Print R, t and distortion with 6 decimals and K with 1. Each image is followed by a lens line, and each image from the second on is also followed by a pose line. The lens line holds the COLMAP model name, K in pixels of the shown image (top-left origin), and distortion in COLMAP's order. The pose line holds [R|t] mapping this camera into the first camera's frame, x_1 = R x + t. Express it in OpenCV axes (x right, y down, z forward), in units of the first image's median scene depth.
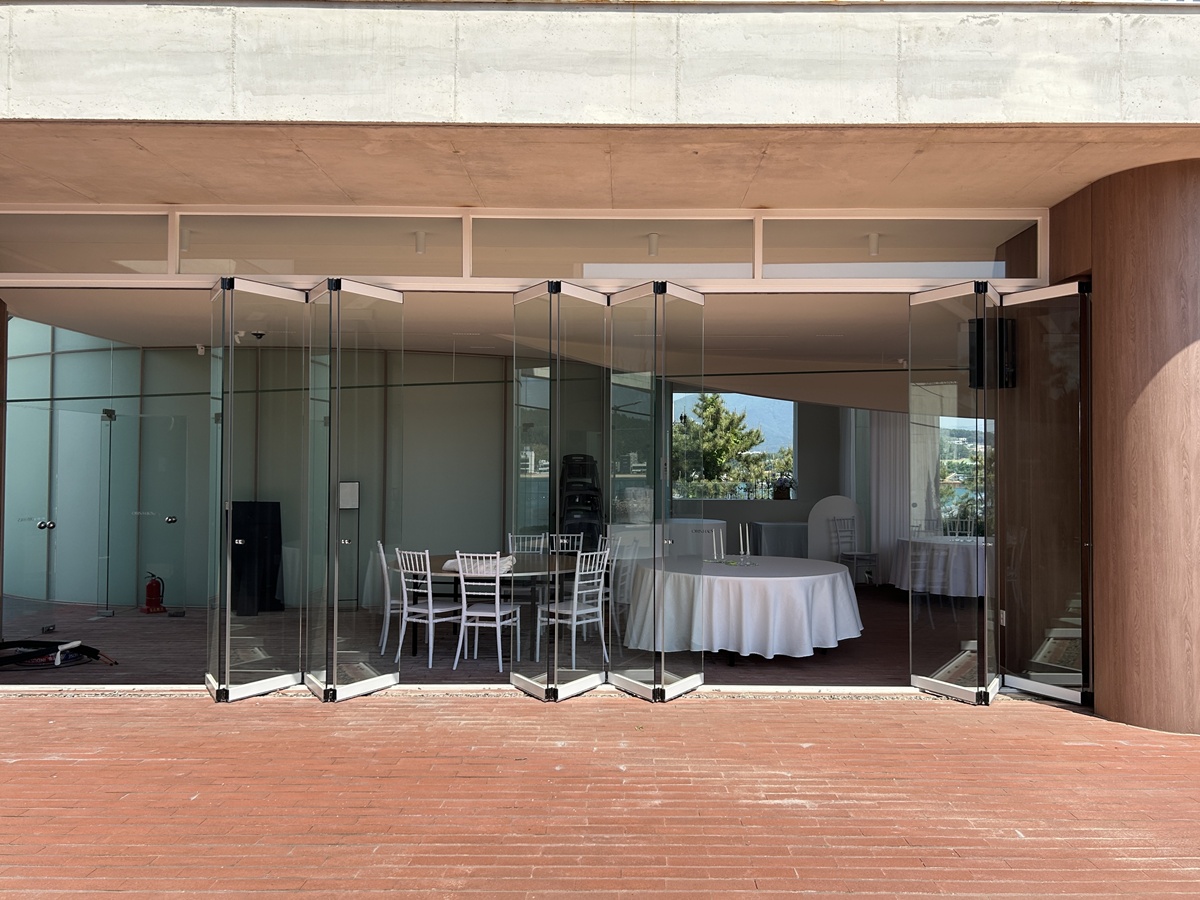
lens RADIAL K [[916.3, 0, 658.0], [0, 916.3, 453.7], [0, 0, 1]] dist [0.044504, -0.031021]
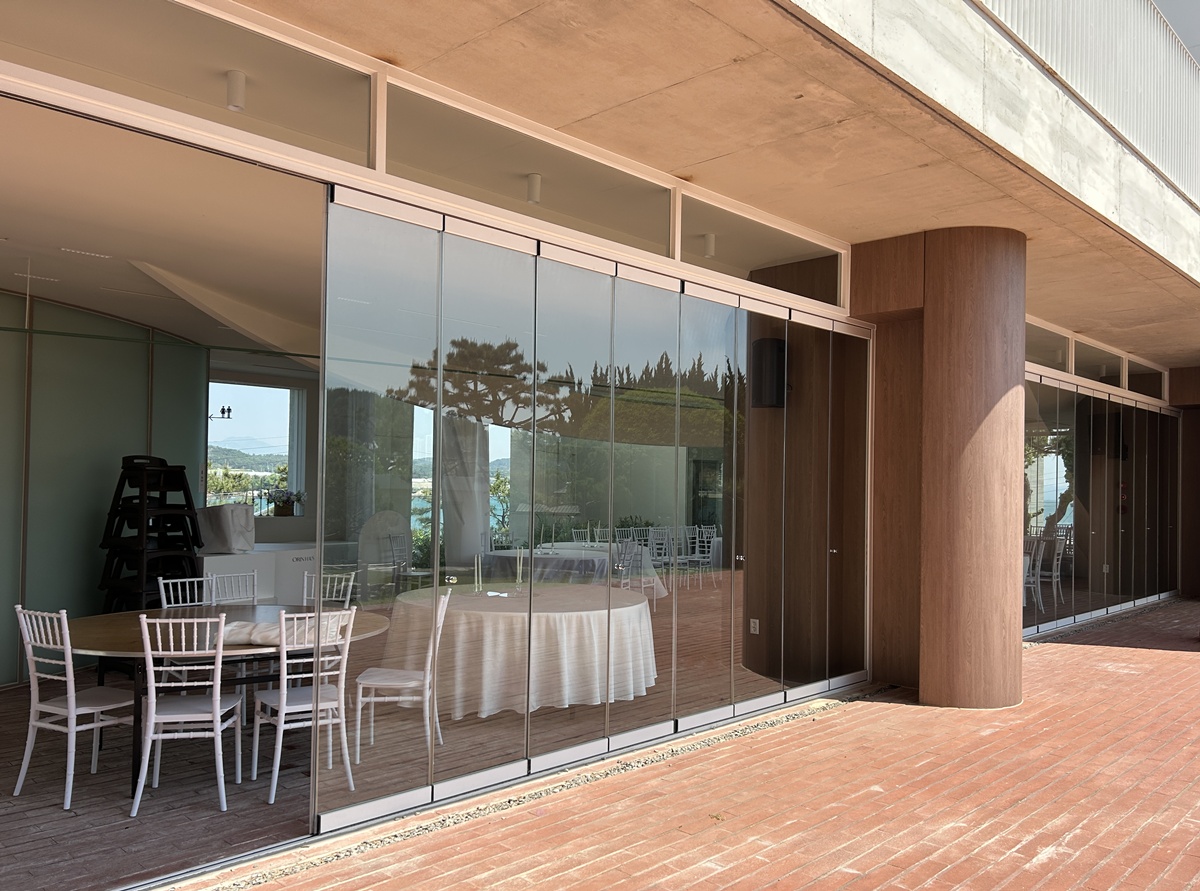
lens RADIAL K [[916.3, 0, 623.9], [0, 916.3, 471.8], [0, 0, 1]] dist [0.044504, -0.031021]
pose [[0.700780, 0.019222, 0.713119, -0.650533], [-0.027243, 0.999629, -0.000173, 0.010923], [-0.712857, -0.019307, 0.701043, 0.533815]]
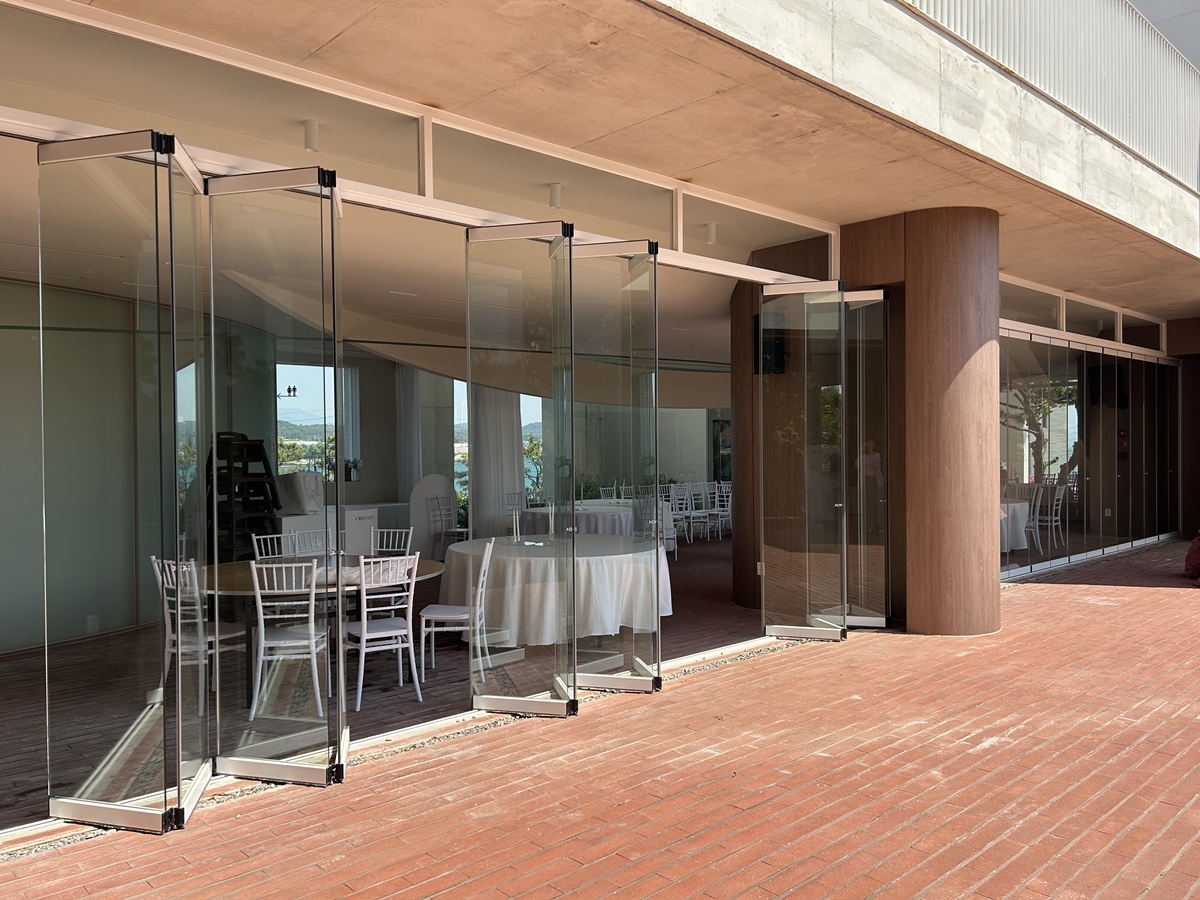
lens RADIAL K [[916.3, 0, 613.6], [0, 916.3, 448.7], [0, 0, 1]] dist [0.044504, -0.031021]
pose [[0.731930, -0.012816, 0.681259, -0.754120], [-0.000703, 0.999808, 0.019564, 0.004781], [-0.681379, -0.014798, 0.731781, 0.403285]]
